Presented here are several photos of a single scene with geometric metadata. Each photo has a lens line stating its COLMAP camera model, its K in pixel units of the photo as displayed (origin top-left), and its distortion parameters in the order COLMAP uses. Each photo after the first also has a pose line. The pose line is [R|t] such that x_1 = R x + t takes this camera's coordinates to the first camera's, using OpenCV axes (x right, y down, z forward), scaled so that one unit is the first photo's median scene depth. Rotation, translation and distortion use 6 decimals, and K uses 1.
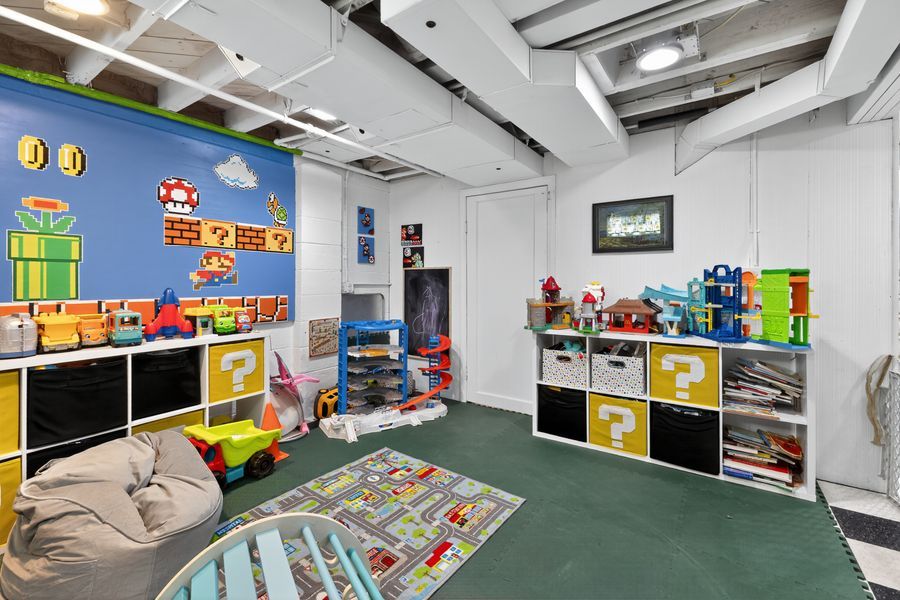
lens RADIAL K [[387.3, 0, 445.9], [0, 387.3, 281.3], [0, 0, 1]] dist [0.002632, -0.000207]
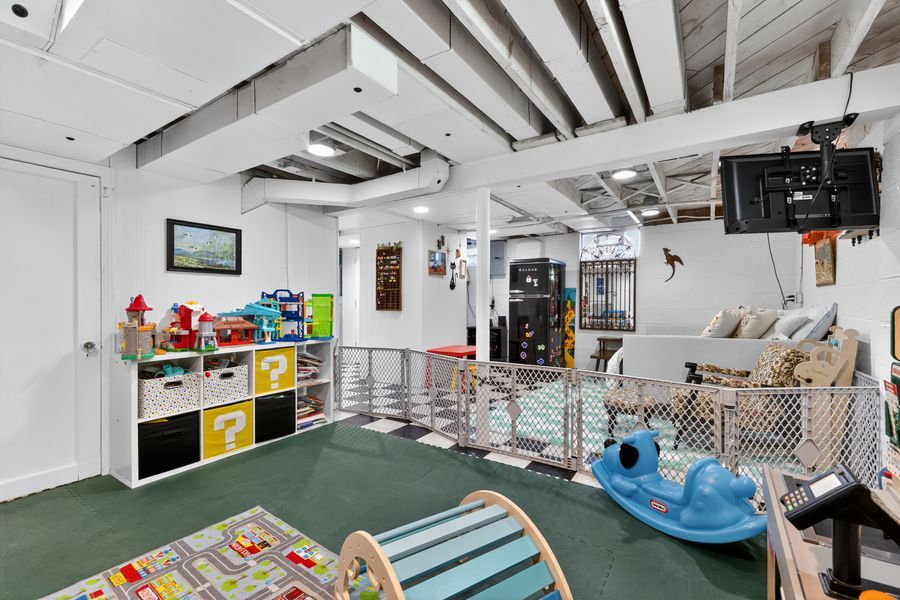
lens RADIAL K [[387.3, 0, 447.9], [0, 387.3, 301.7], [0, 0, 1]] dist [0.002632, -0.000207]
pose [[-0.013136, -0.004831, 0.999902, -0.734376], [-0.008394, 0.999954, 0.004721, -0.008525], [-0.999878, -0.008331, -0.013176, 0.419452]]
